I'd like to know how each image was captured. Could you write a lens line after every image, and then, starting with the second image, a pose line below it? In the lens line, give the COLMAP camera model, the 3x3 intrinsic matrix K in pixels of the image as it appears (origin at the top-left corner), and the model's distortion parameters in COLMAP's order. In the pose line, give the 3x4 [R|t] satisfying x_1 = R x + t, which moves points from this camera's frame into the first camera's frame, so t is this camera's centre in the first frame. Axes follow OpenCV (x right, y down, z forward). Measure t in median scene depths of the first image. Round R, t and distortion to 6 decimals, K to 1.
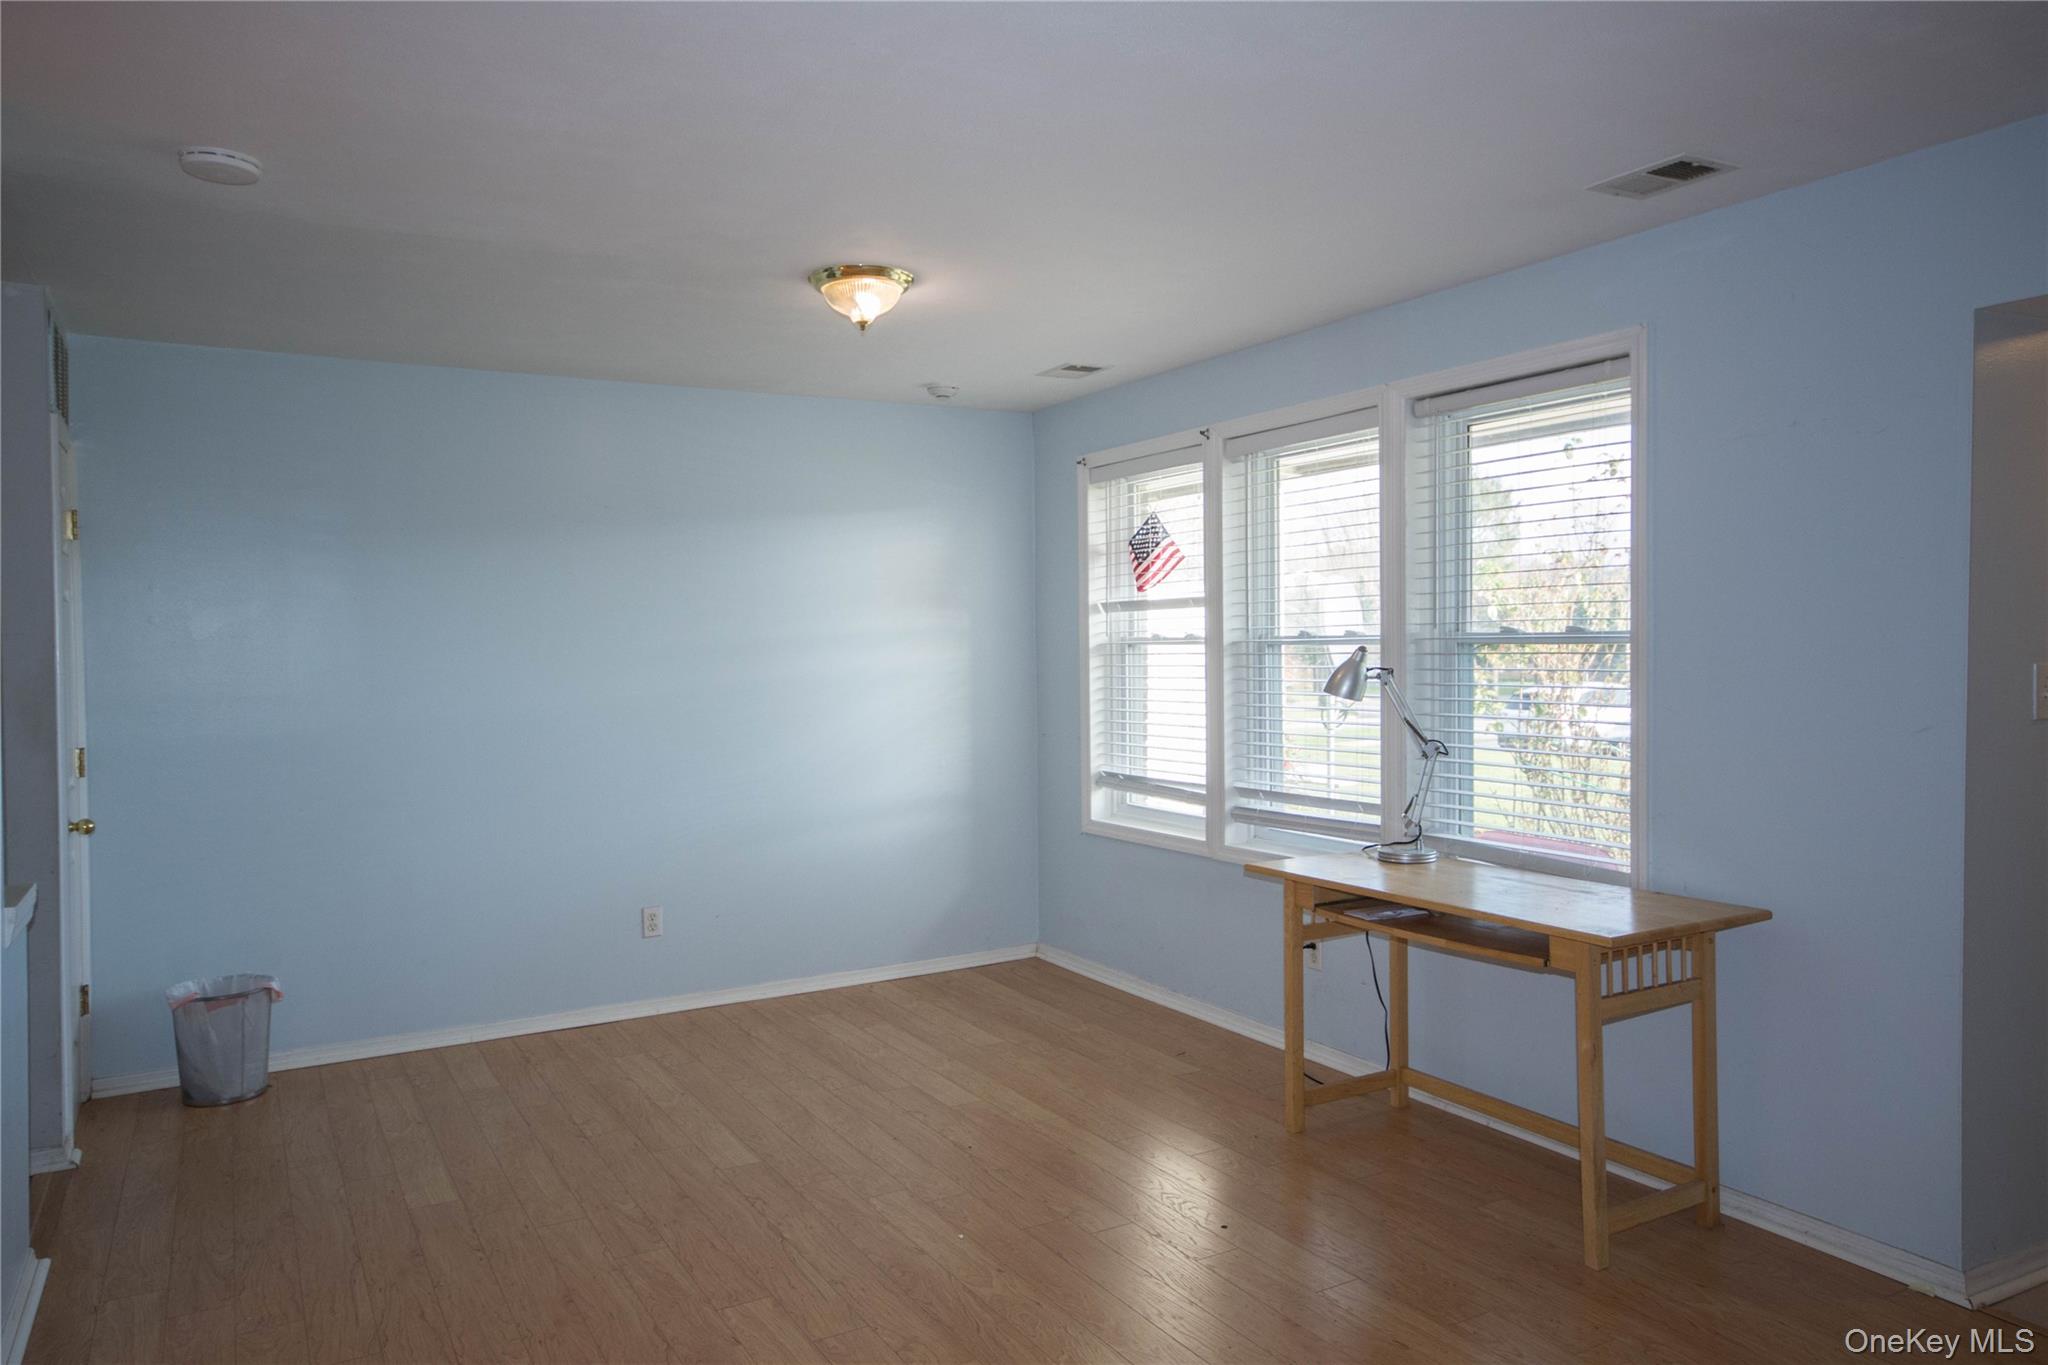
lens RADIAL K [[1389.3, 0, 1012.3], [0, 1389.3, 676.6], [0, 0, 1]] dist [0.014384, 0.008772]
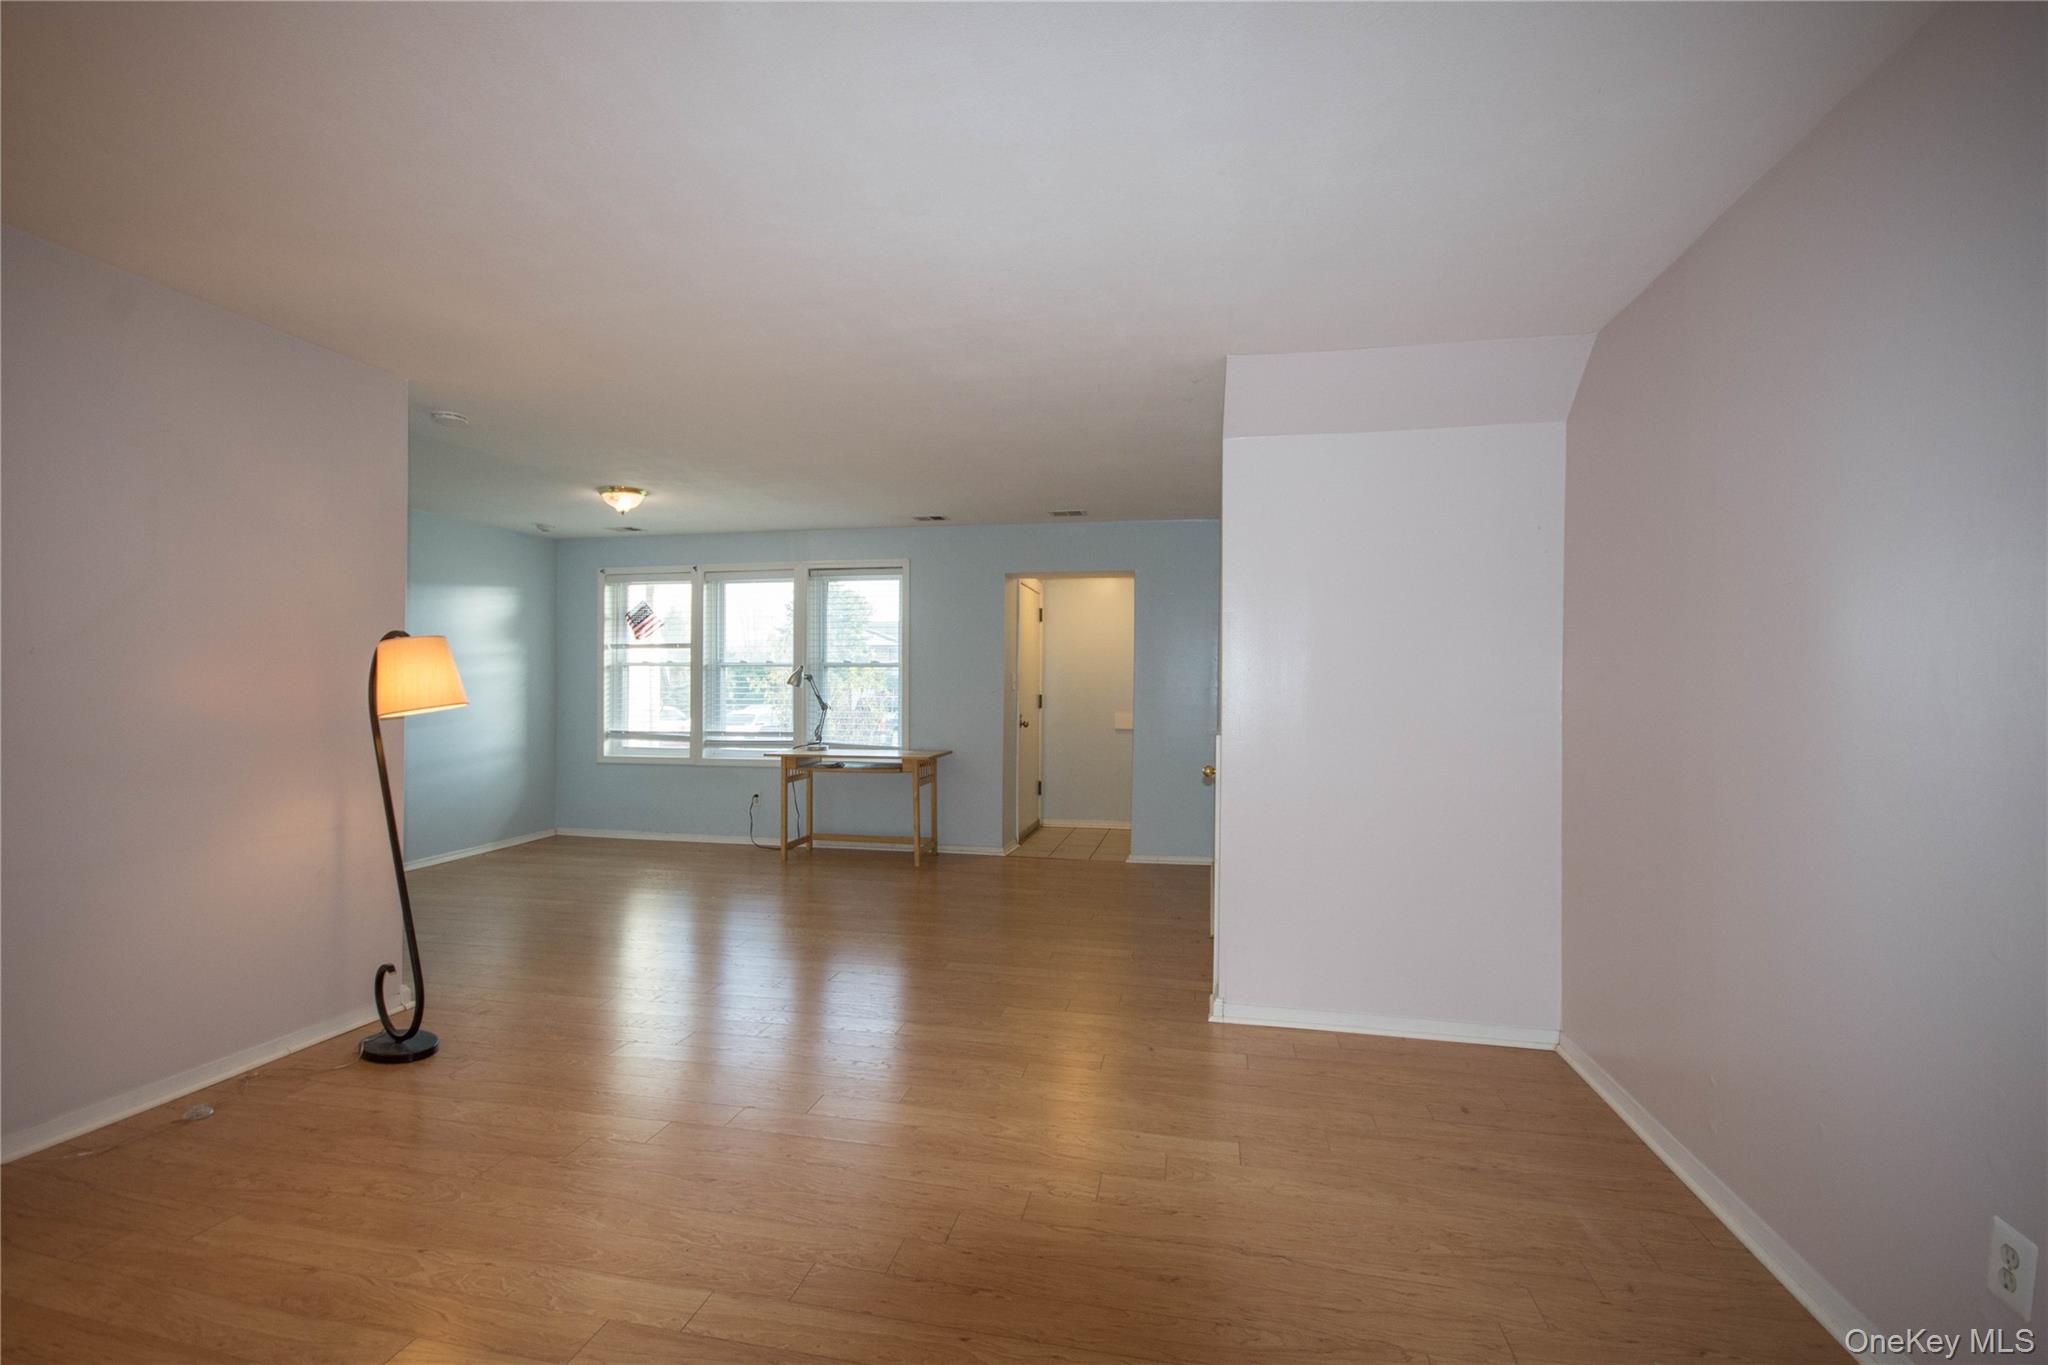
lens RADIAL K [[903.7, 0, 1012.4], [0, 903.7, 679.5], [0, 0, 1]] dist [0.006412, -0.009101]
pose [[0.672643, 0.017463, 0.739761, -0.651546], [0.005674, 0.999570, -0.028755, 0.047746], [-0.739946, 0.023539, 0.672255, -0.357675]]
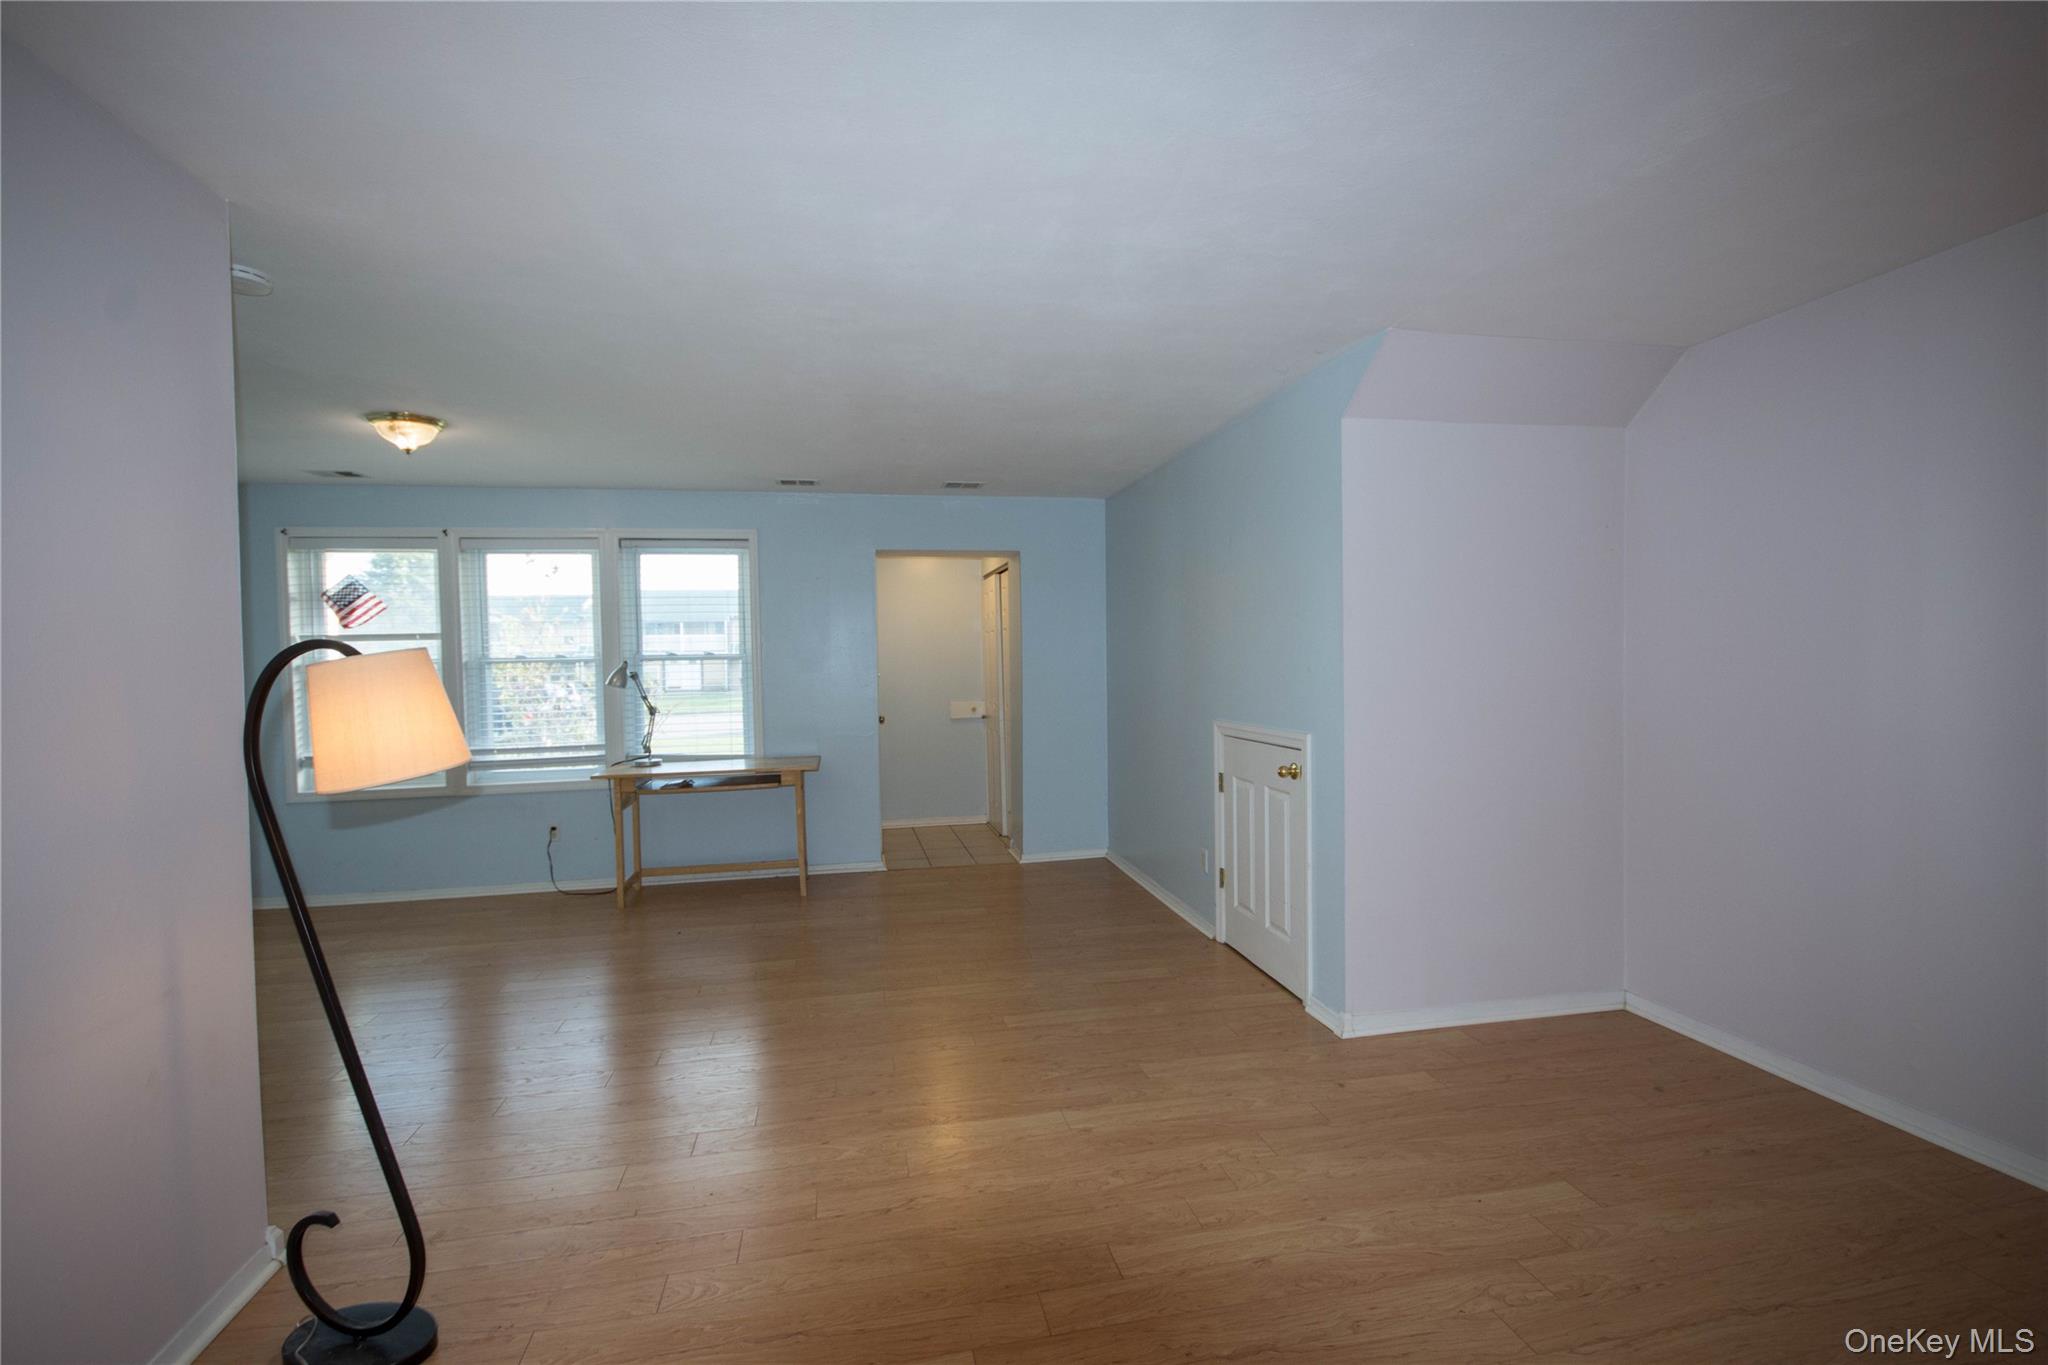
lens RADIAL K [[903.7, 0, 1013.9], [0, 903.7, 680.9], [0, 0, 1]] dist [0.006412, -0.009101]
pose [[0.327903, -0.020263, 0.944494, -0.730569], [0.037100, 0.999275, 0.008558, 0.014546], [-0.943982, 0.032235, 0.328417, 0.042853]]
